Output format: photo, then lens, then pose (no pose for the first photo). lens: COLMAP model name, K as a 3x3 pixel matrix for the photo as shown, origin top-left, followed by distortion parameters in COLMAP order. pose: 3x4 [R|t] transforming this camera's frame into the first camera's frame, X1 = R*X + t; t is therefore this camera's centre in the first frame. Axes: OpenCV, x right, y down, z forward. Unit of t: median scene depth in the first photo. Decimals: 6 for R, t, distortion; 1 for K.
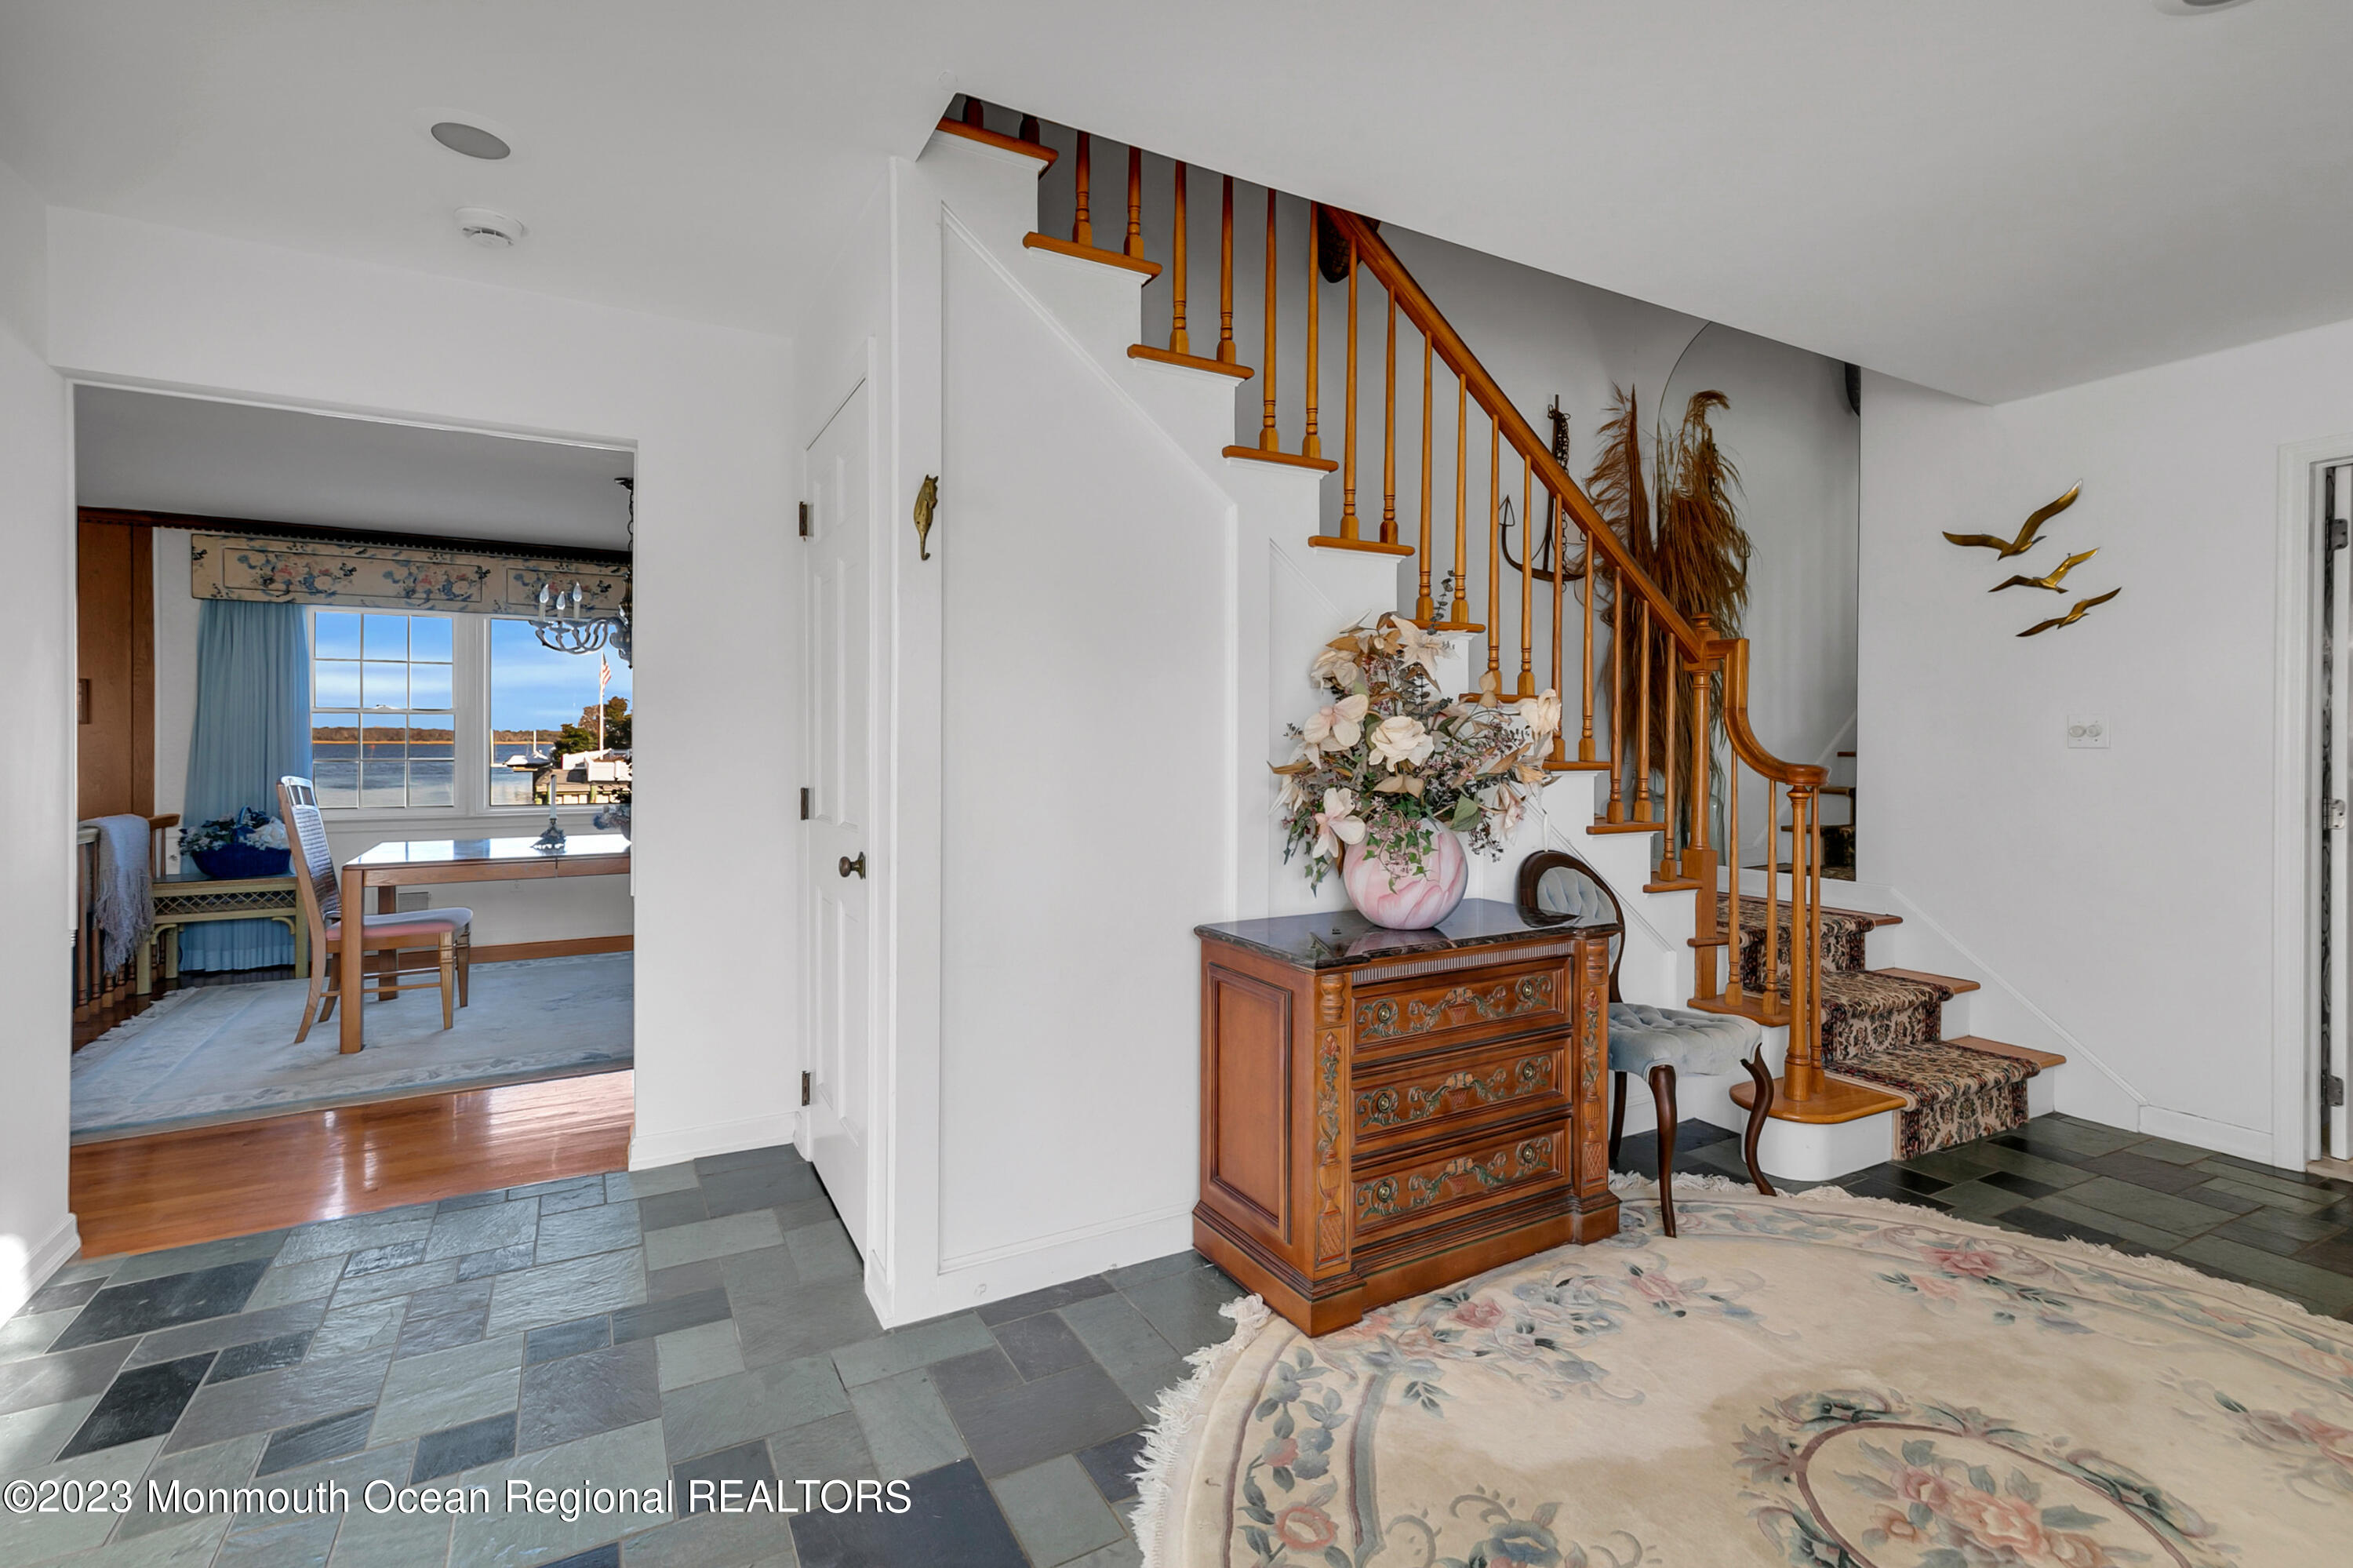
lens RADIAL K [[1078.5, 0, 1195.6], [0, 1078.5, 740.7], [0, 0, 1]] dist [0.004069, 0.000251]
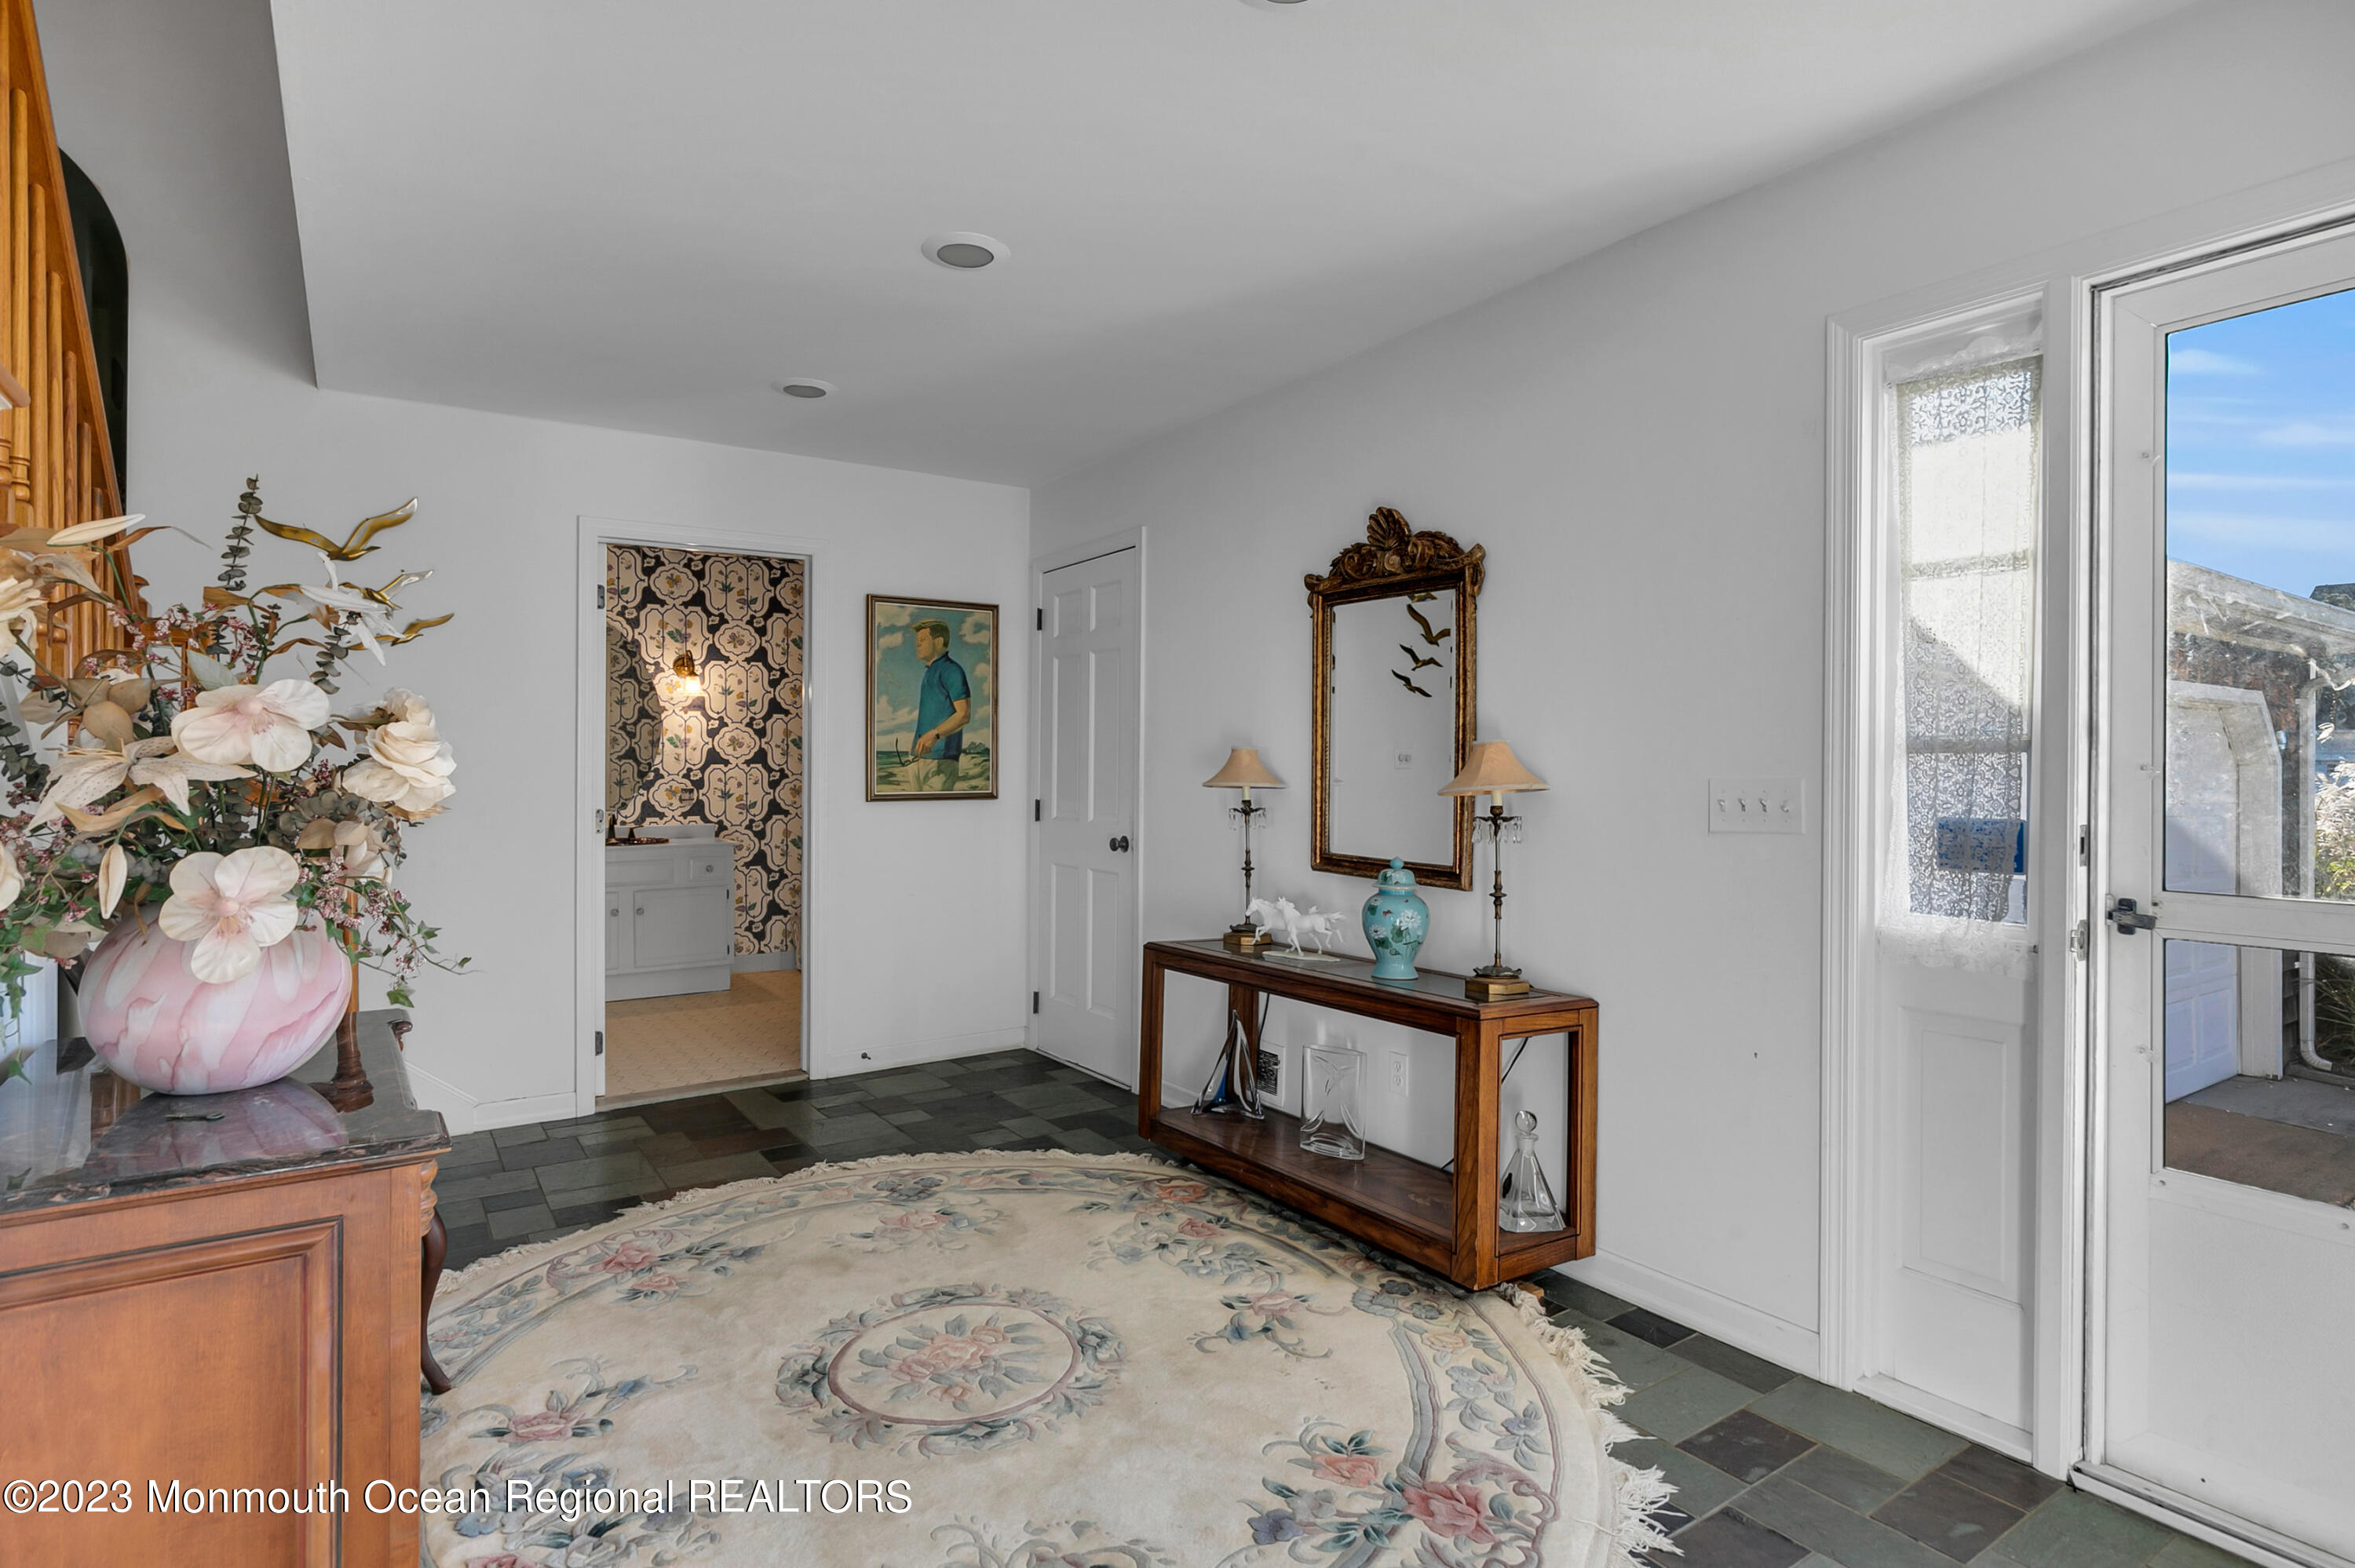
lens RADIAL K [[1229.5, 0, 1169.4], [0, 1229.5, 771.6], [0, 0, 1]] dist [0.000222, 0.000161]
pose [[-0.075597, -0.005481, 0.997123, -0.533792], [-0.002753, 0.999982, 0.005288, 0.001517], [-0.997135, -0.002345, -0.075610, 0.590394]]
